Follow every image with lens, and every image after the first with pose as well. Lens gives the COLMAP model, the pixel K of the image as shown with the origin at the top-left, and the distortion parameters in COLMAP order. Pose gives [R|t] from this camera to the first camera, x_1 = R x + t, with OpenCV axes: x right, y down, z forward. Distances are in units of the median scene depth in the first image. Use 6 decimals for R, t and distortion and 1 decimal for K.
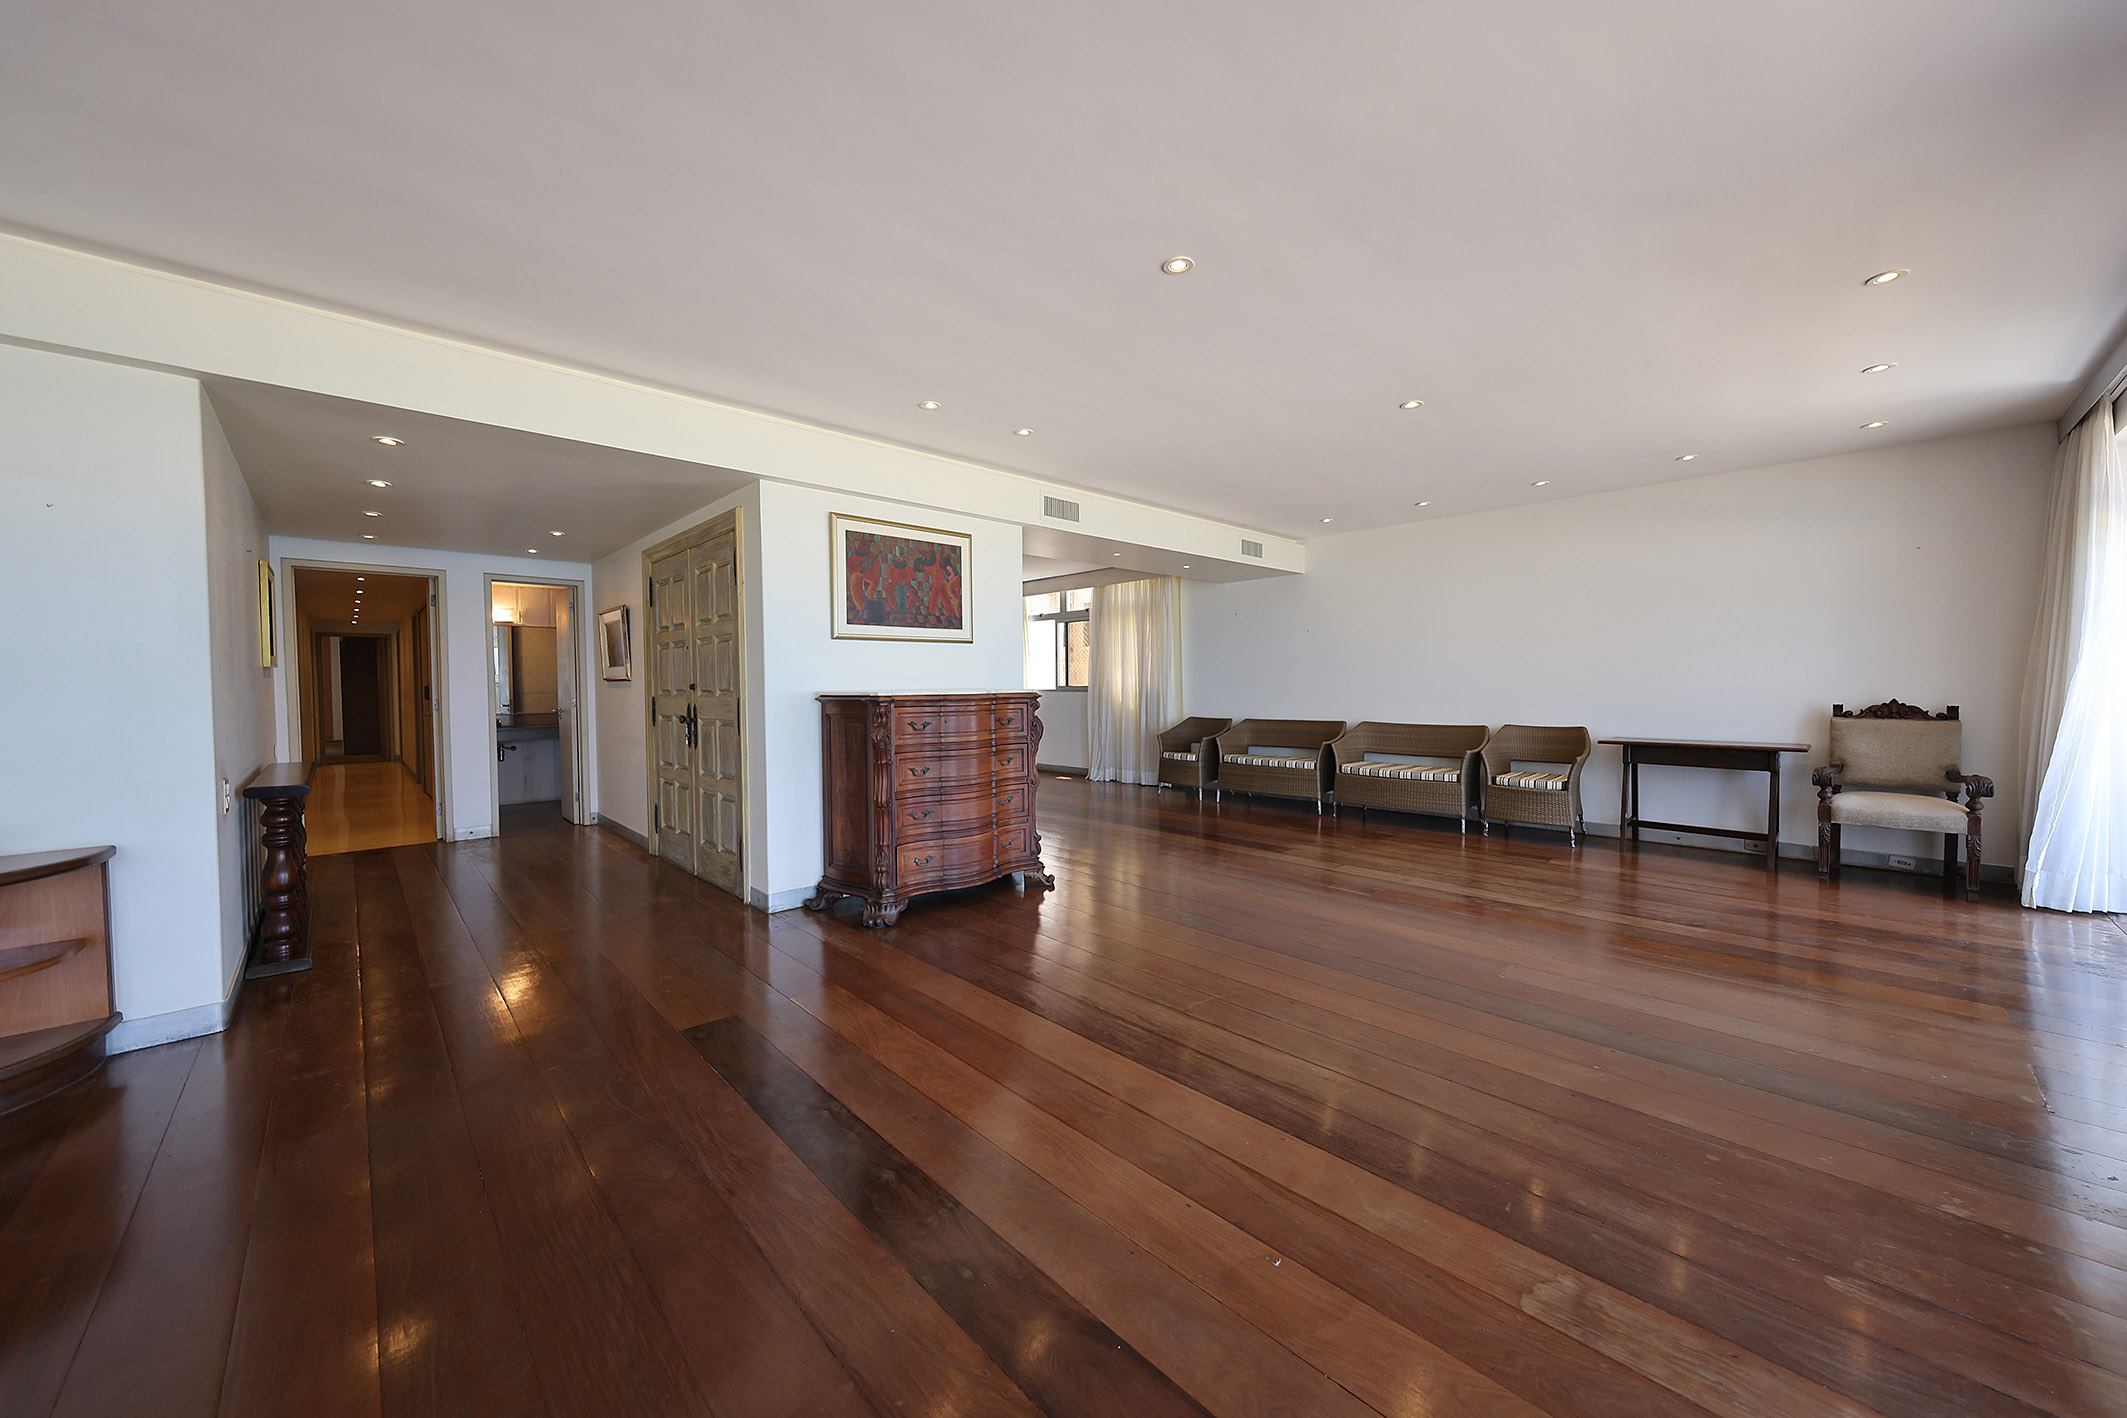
lens RADIAL K [[756.4, 0, 1050.4], [0, 756.4, 702.0], [0, 0, 1]] dist [0.000017, -0.000037]
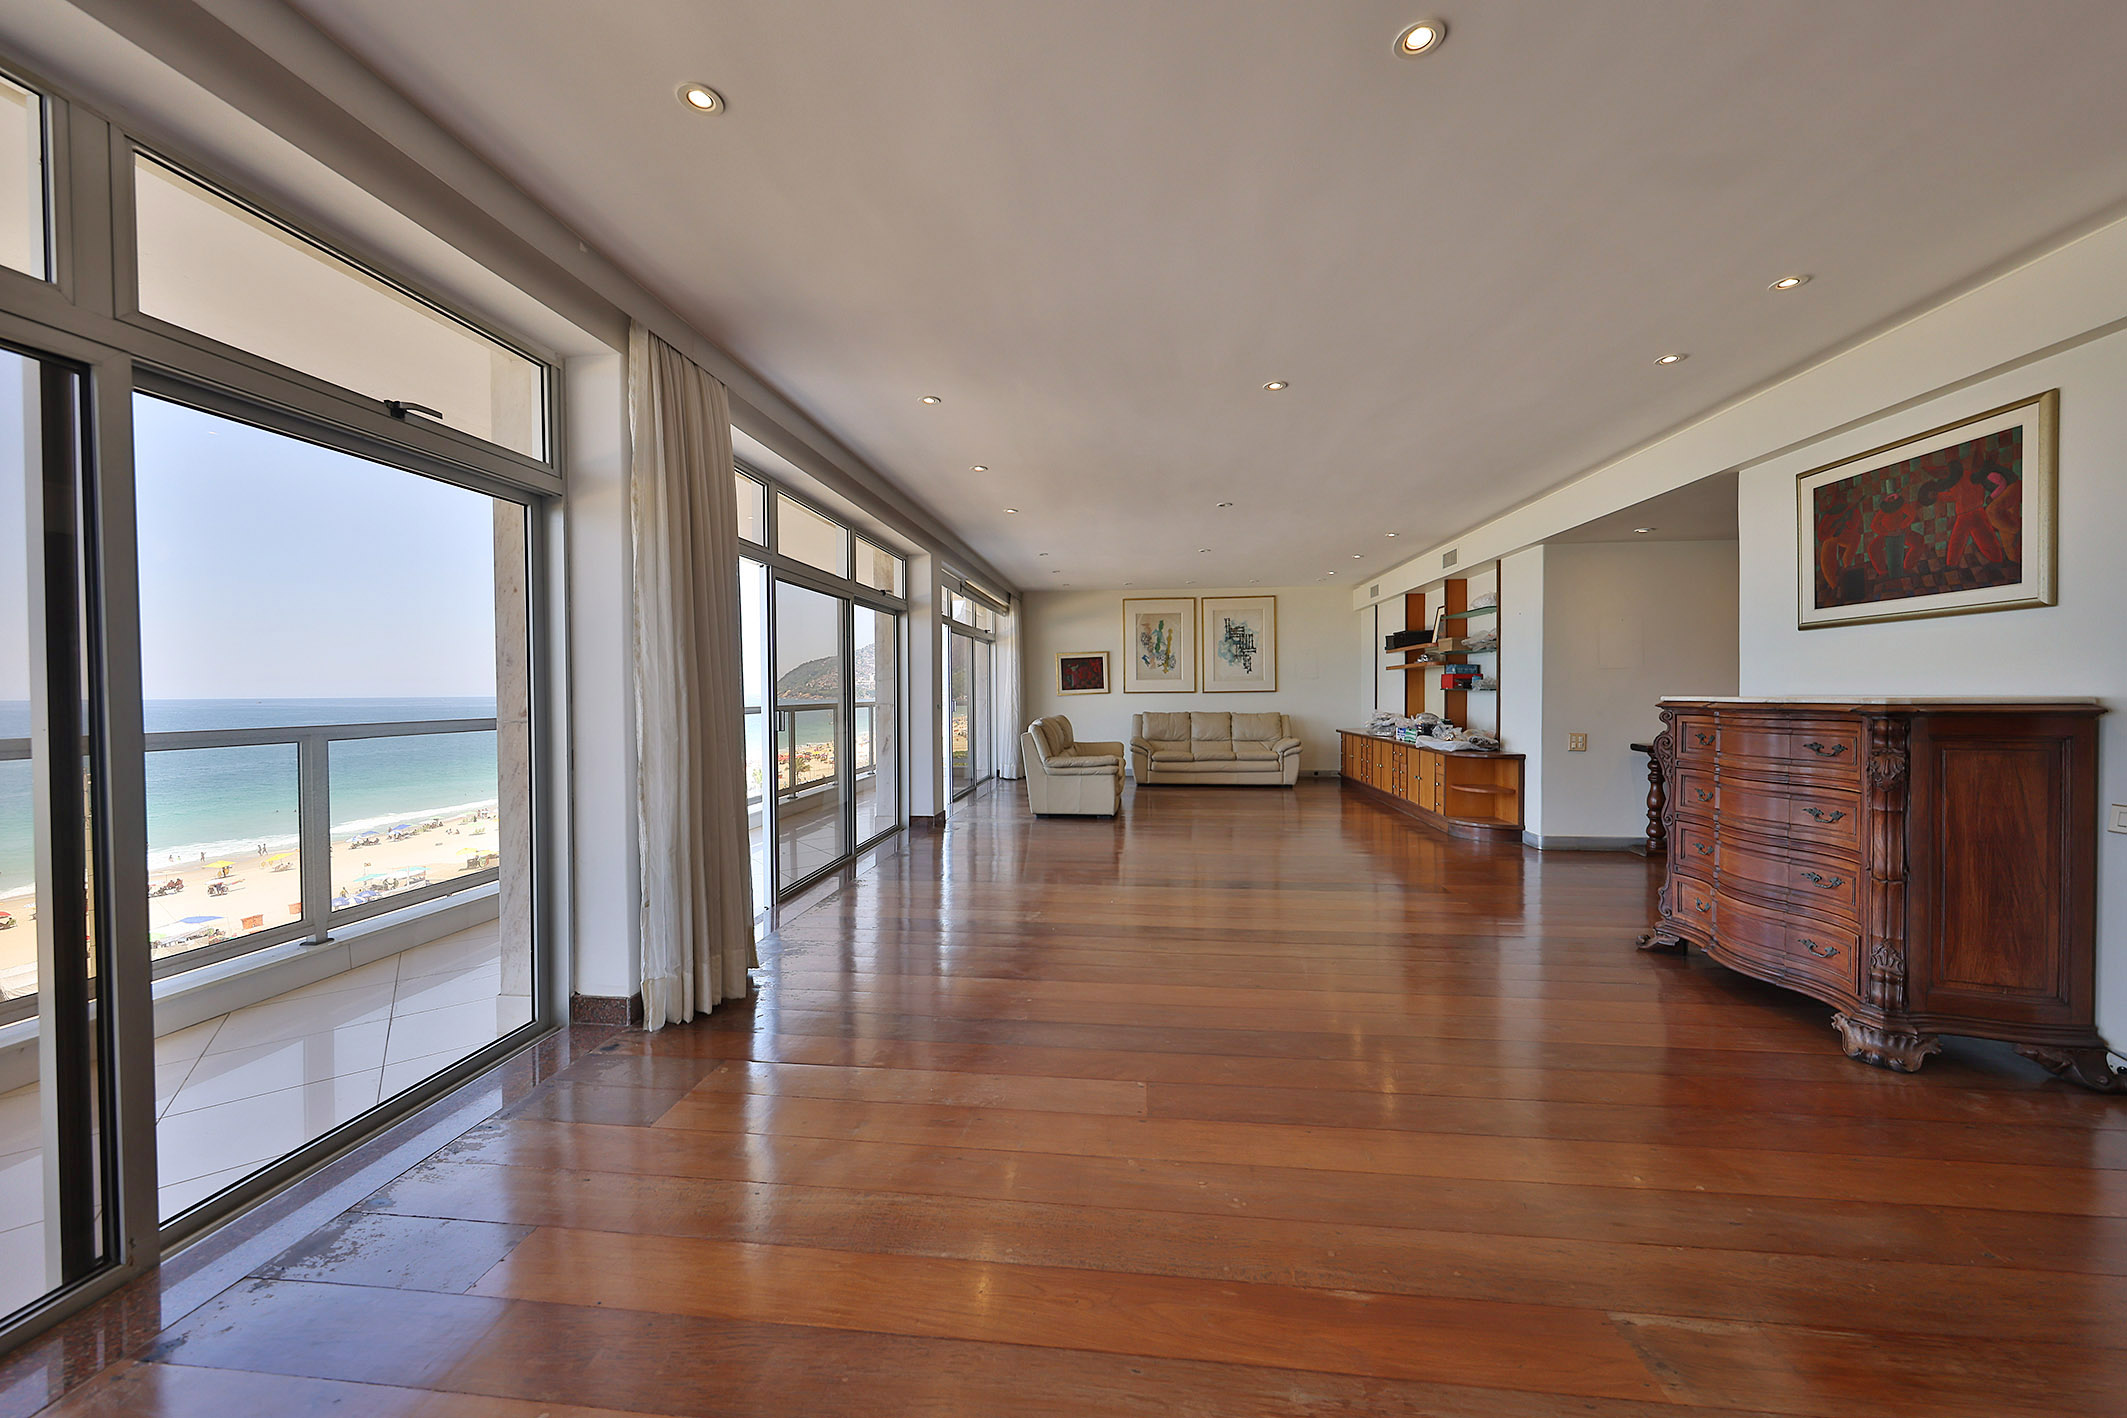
lens RADIAL K [[772.1, 0, 1063.5], [0, 772.1, 709.0], [0, 0, 1]] dist [0.000954, 0.000018]
pose [[-0.755127, 0.023585, -0.655154, 0.772384], [-0.009465, 0.998856, 0.046868, -0.028895], [0.655510, 0.041592, -0.754040, 1.020385]]
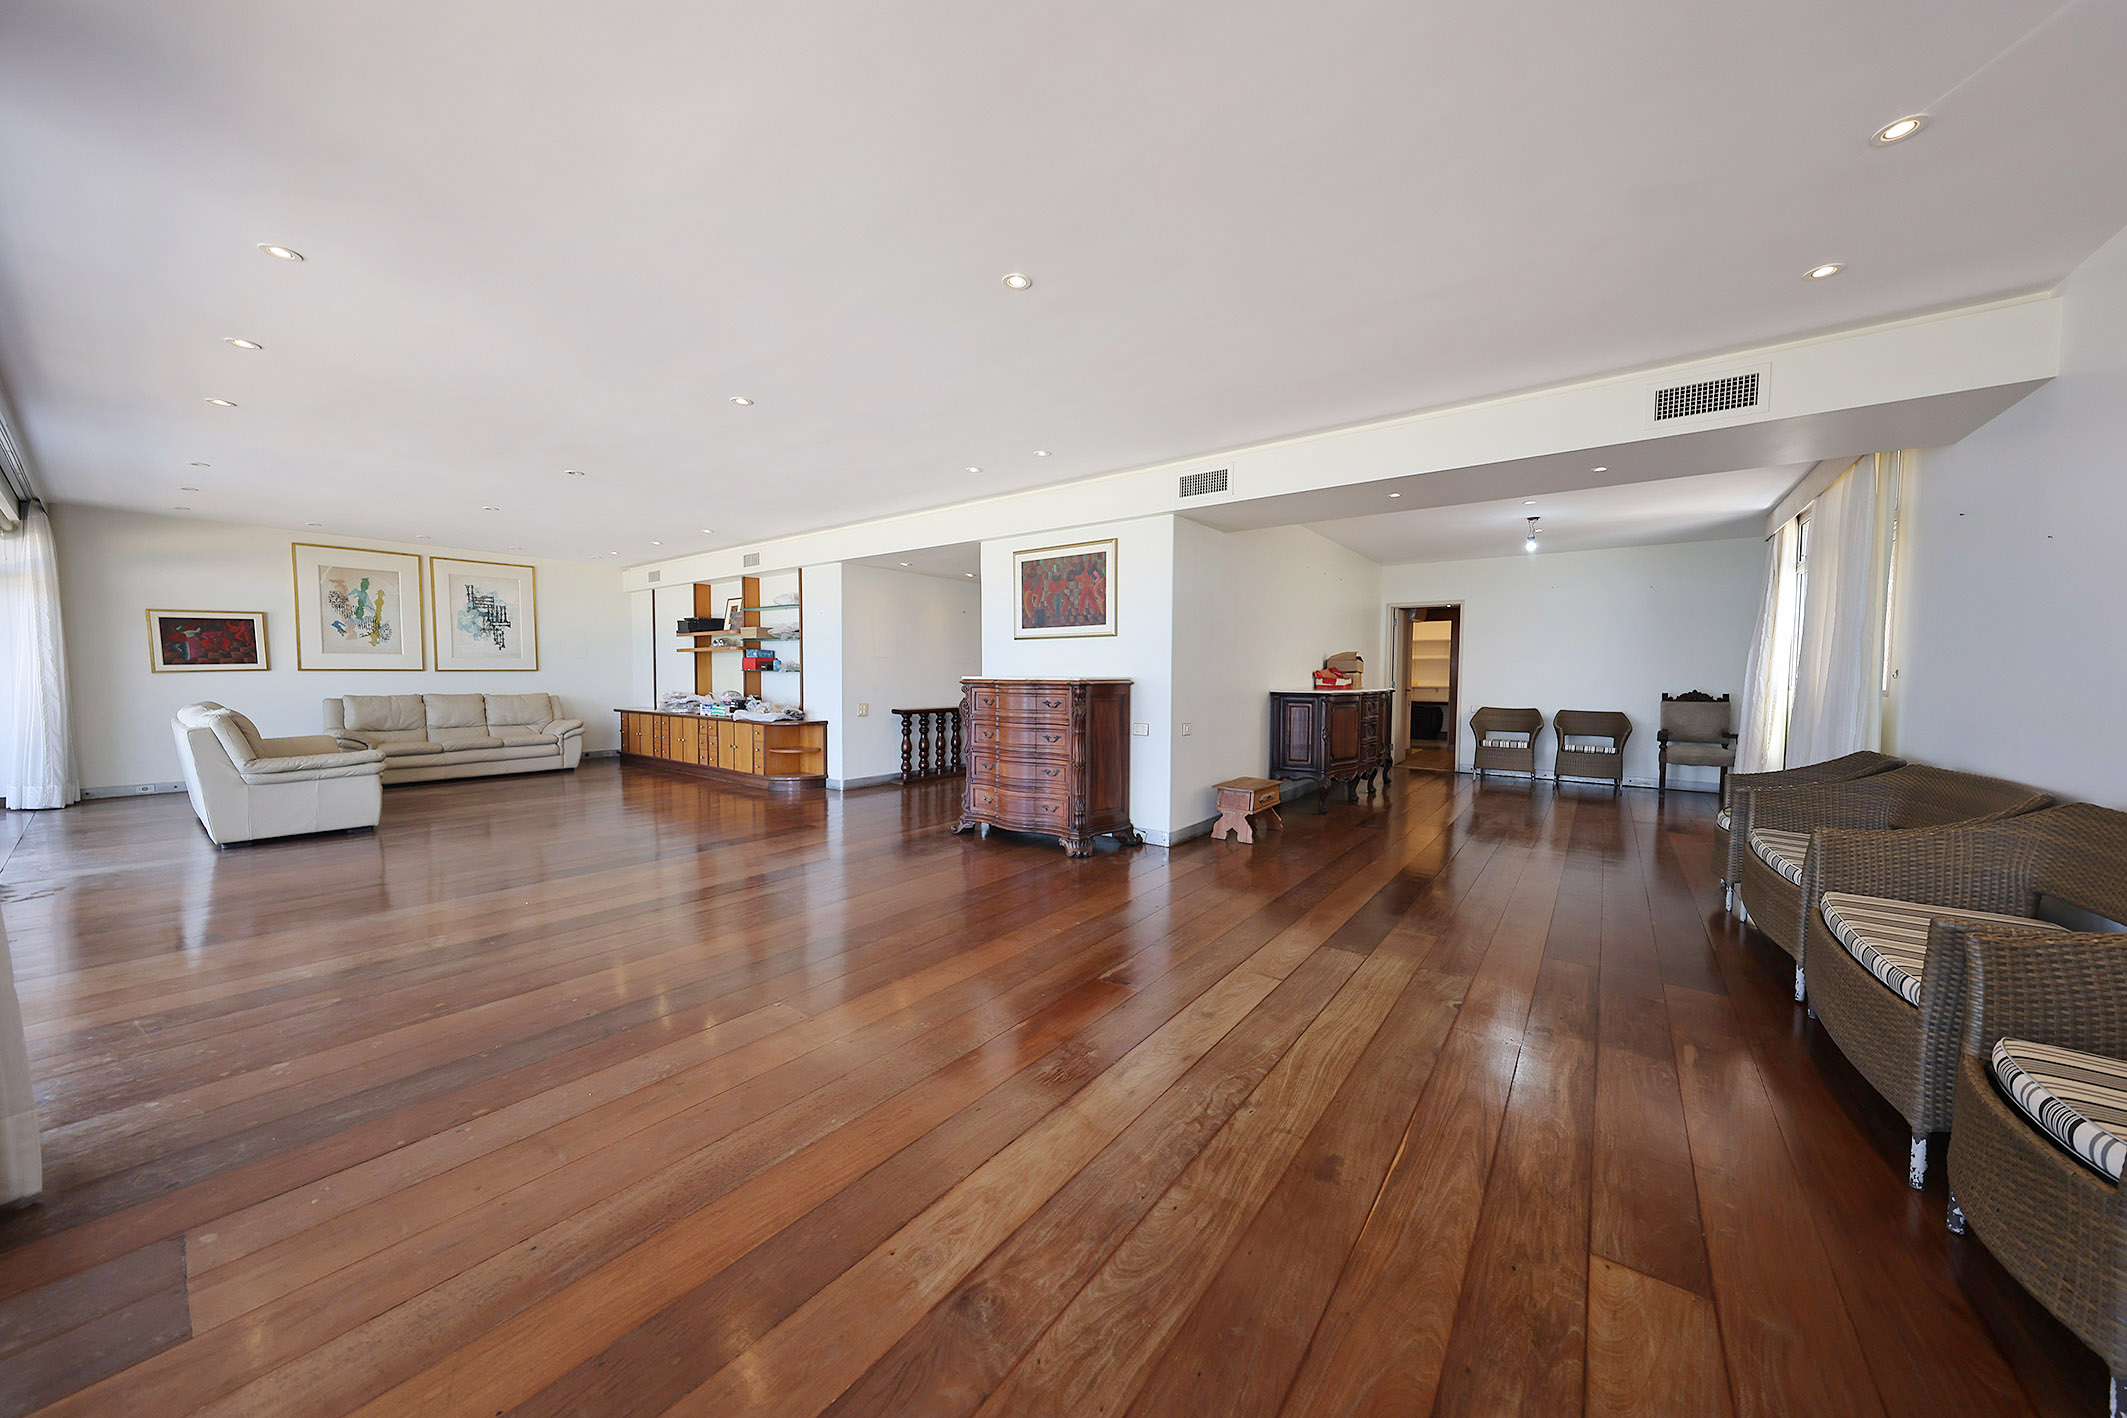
lens RADIAL K [[711.6, 0, 1063.5], [0, 711.6, 709.0], [0, 0, 1]] dist [-0.000605, -0.000058]
pose [[0.170854, 0.055949, -0.983707, 0.978921], [-0.034030, 0.998126, 0.050858, -0.022384], [0.984708, 0.024786, 0.172438, 0.792766]]
